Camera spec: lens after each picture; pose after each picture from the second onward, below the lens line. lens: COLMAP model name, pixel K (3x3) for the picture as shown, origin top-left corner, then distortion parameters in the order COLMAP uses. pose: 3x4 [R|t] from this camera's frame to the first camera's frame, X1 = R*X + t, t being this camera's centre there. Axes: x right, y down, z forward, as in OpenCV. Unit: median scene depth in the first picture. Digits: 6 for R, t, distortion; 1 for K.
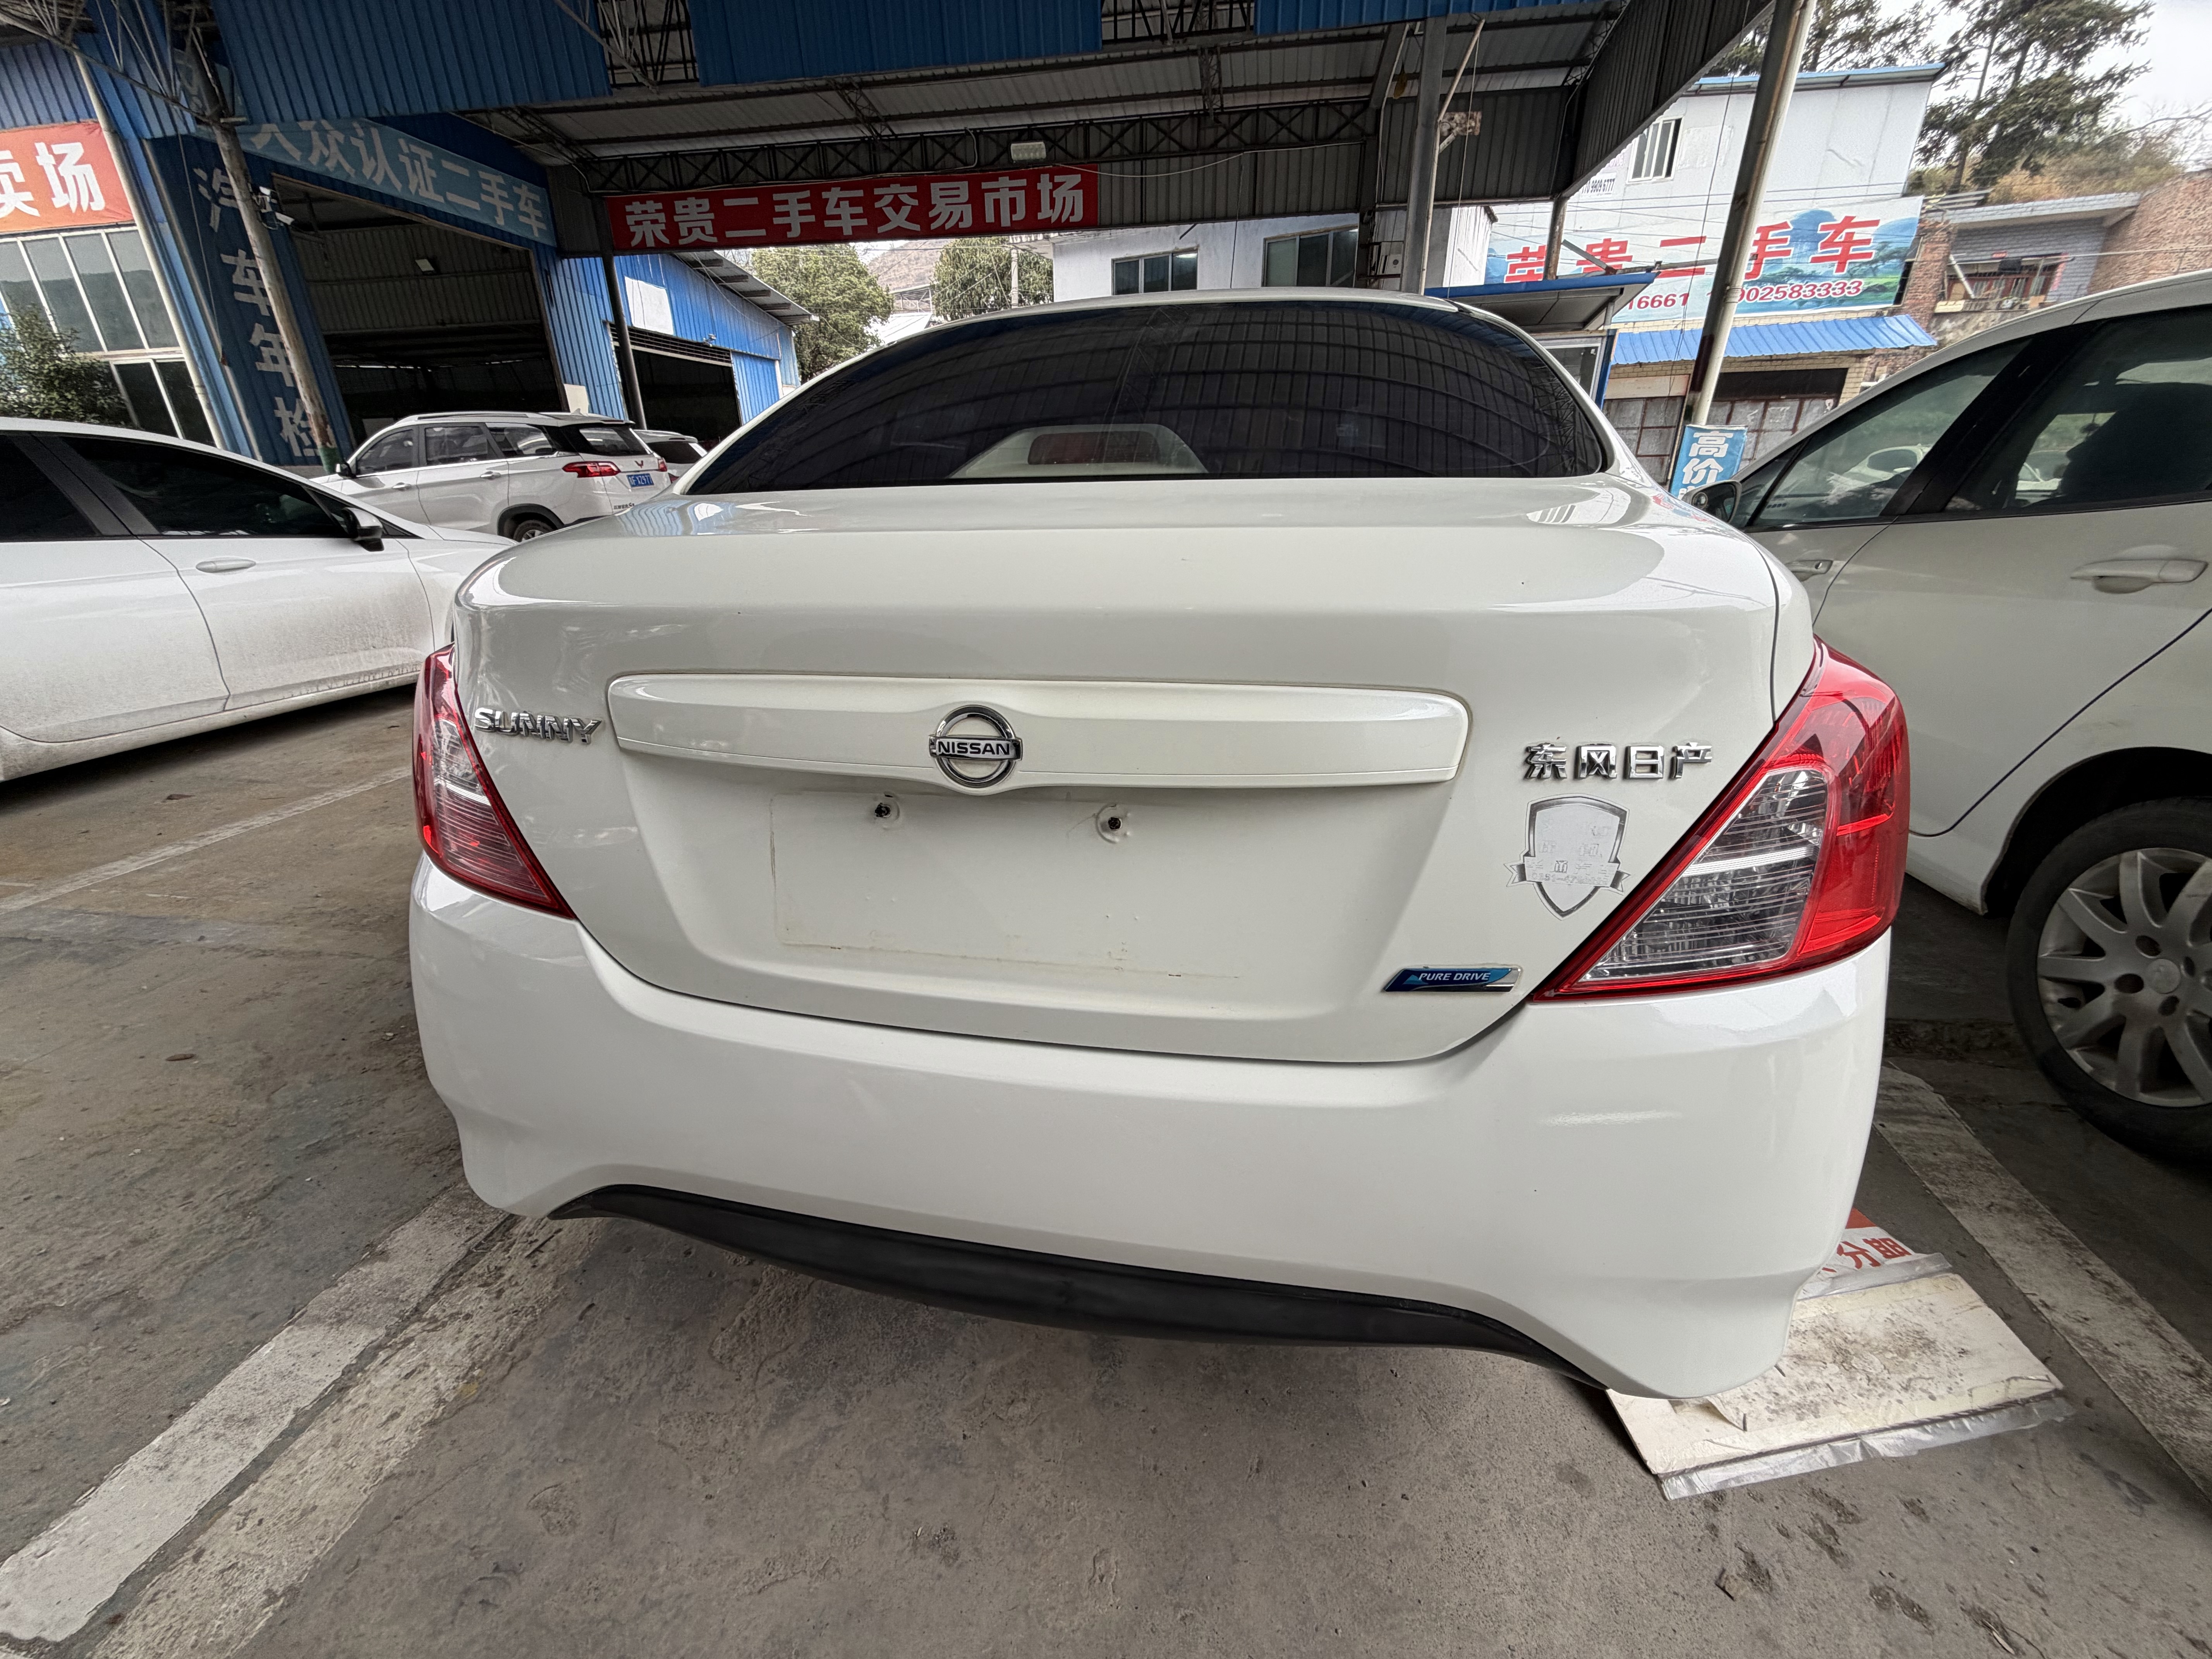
lens RADIAL K [[879.3, 0, 1106.0], [0, 879.3, 829.5], [0, 0, 1]] dist [0.001883, -0.000029]
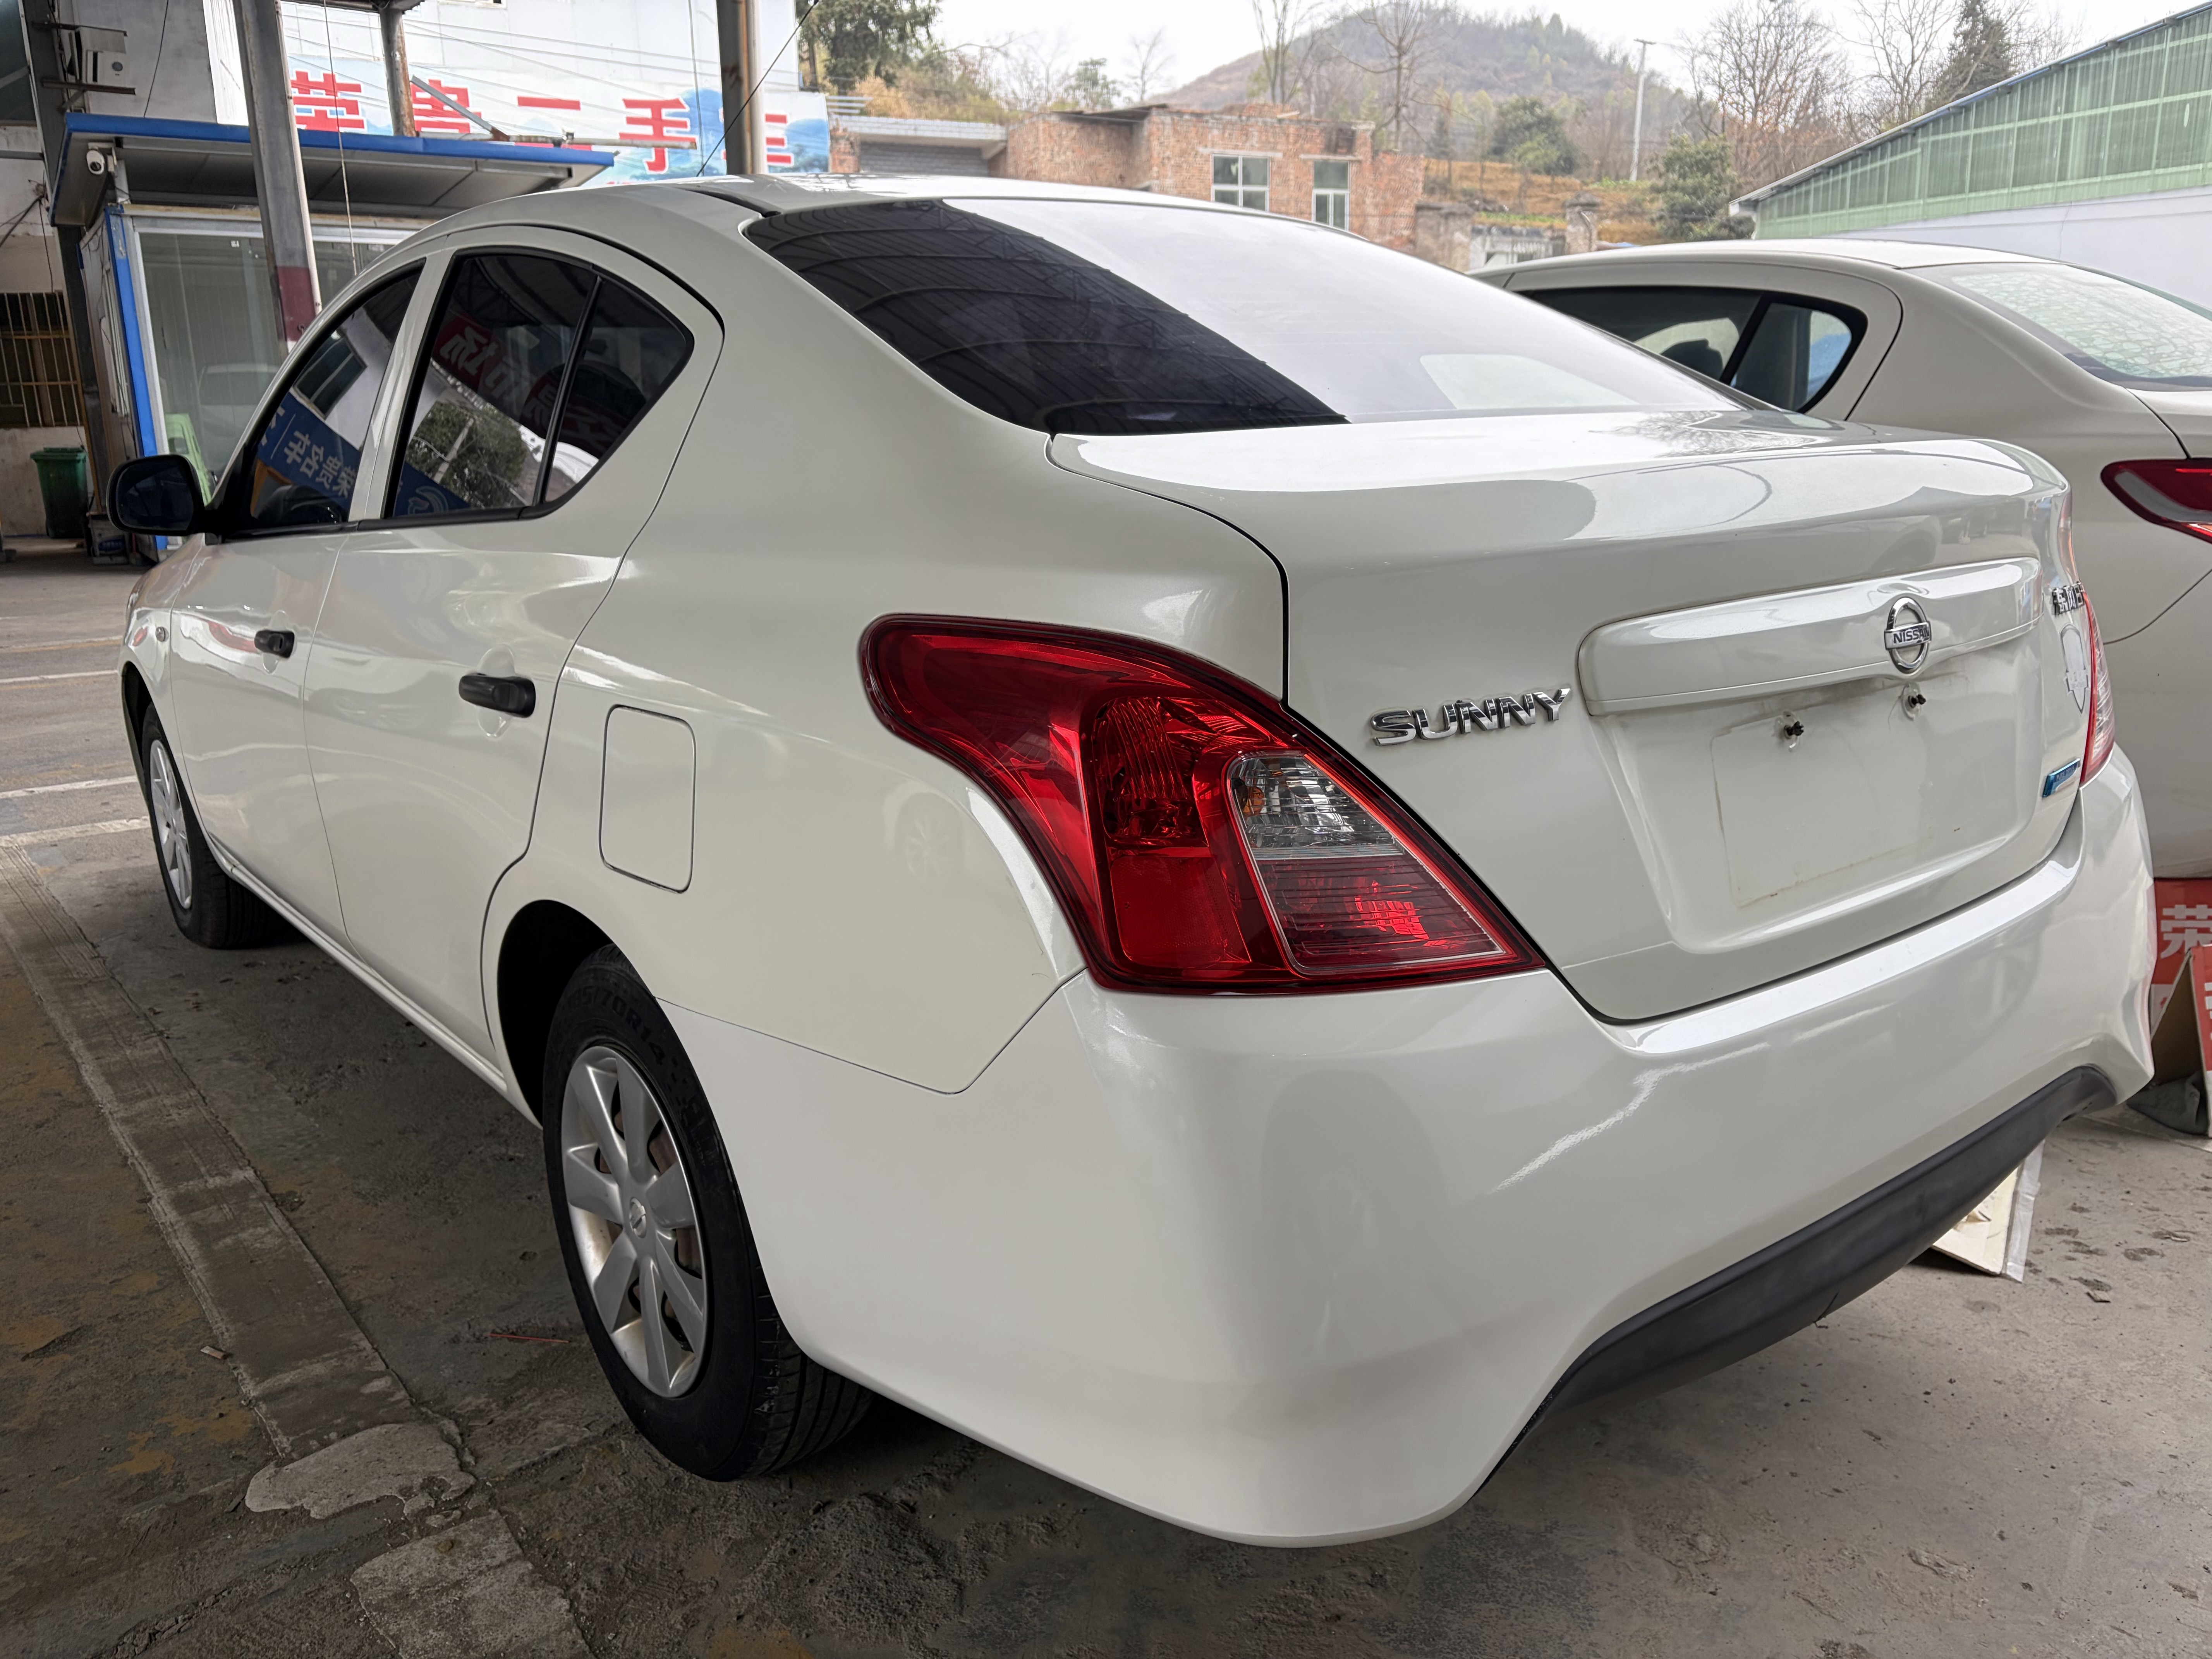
lens RADIAL K [[1676.4, 0, 1099.6], [0, 1676.4, 795.7], [0, 0, 1]] dist [0.093212, -0.105627]
pose [[0.649115, -0.164067, 0.742787, -0.095548], [0.297172, 0.953562, -0.049073, -0.003687], [-0.700242, 0.252589, 0.667727, 0.013021]]
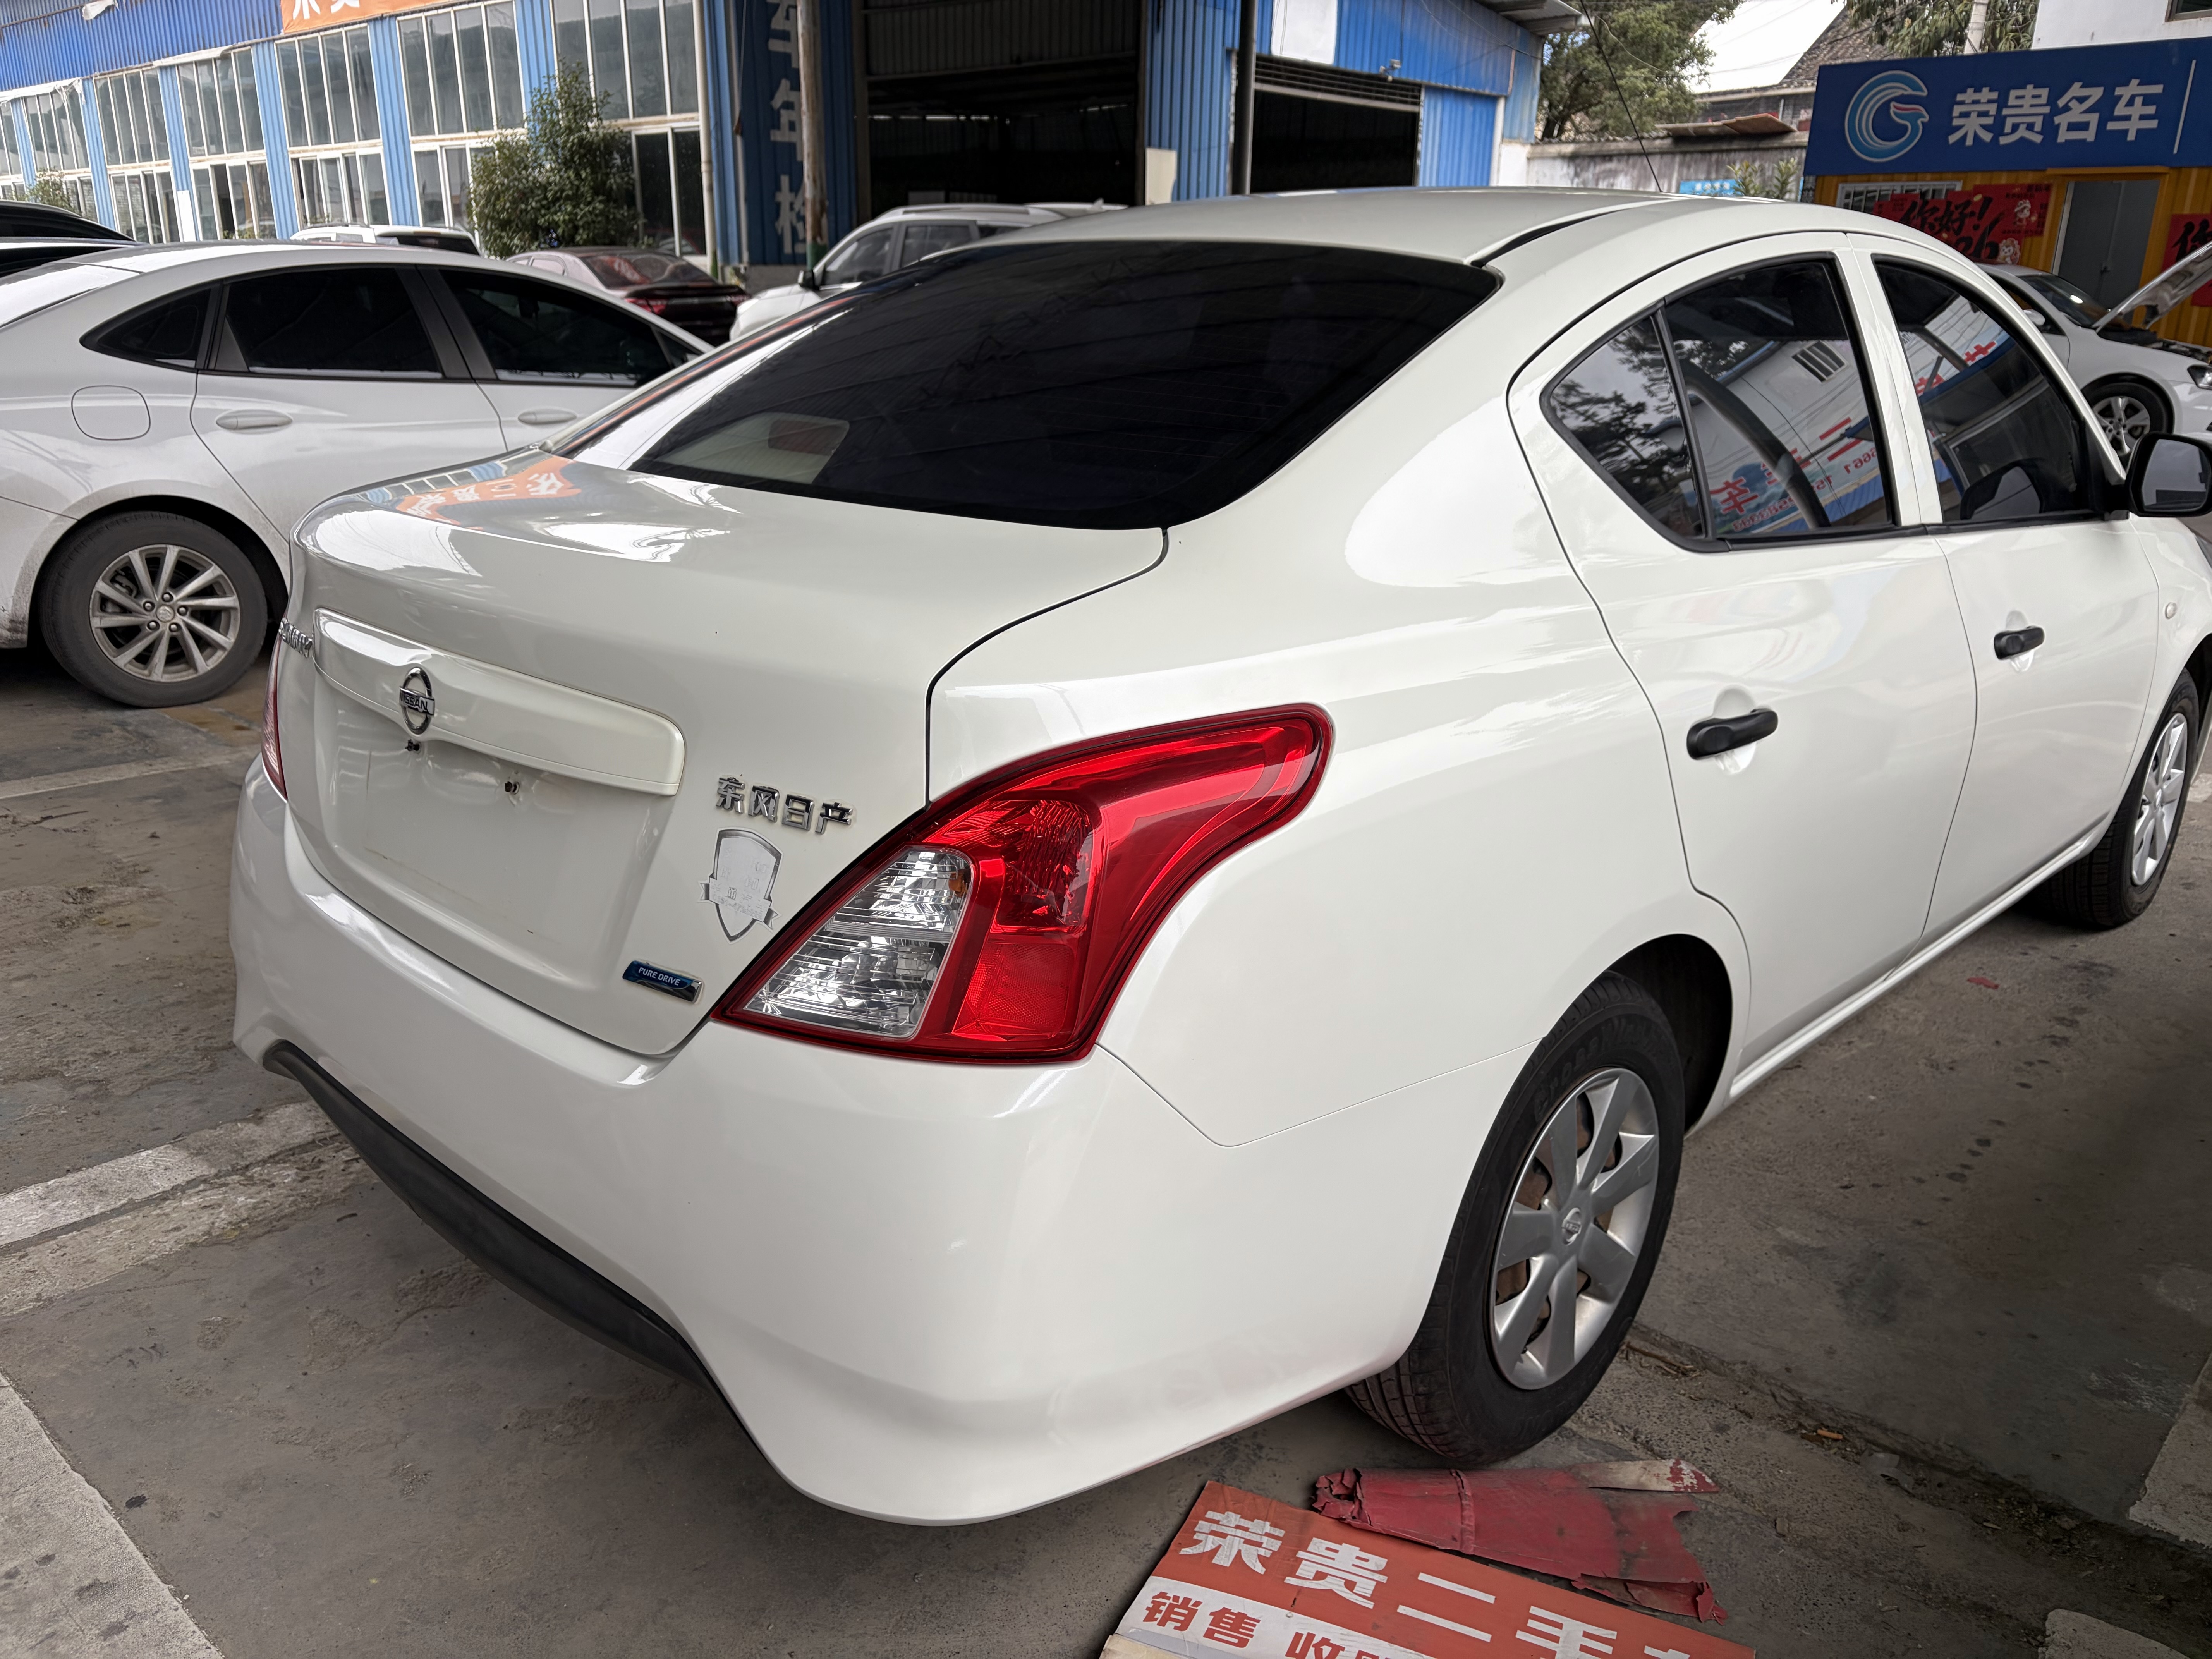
lens RADIAL K [[1647.2, 0, 1106.0], [0, 1647.2, 829.5], [0, 0, 1]] dist [0.067978, -0.082945]
pose [[0.848723, 0.196088, -0.491140, 0.092797], [-0.229385, 0.973304, -0.007800, -0.006073], [0.476499, 0.119280, 0.871046, -0.027399]]
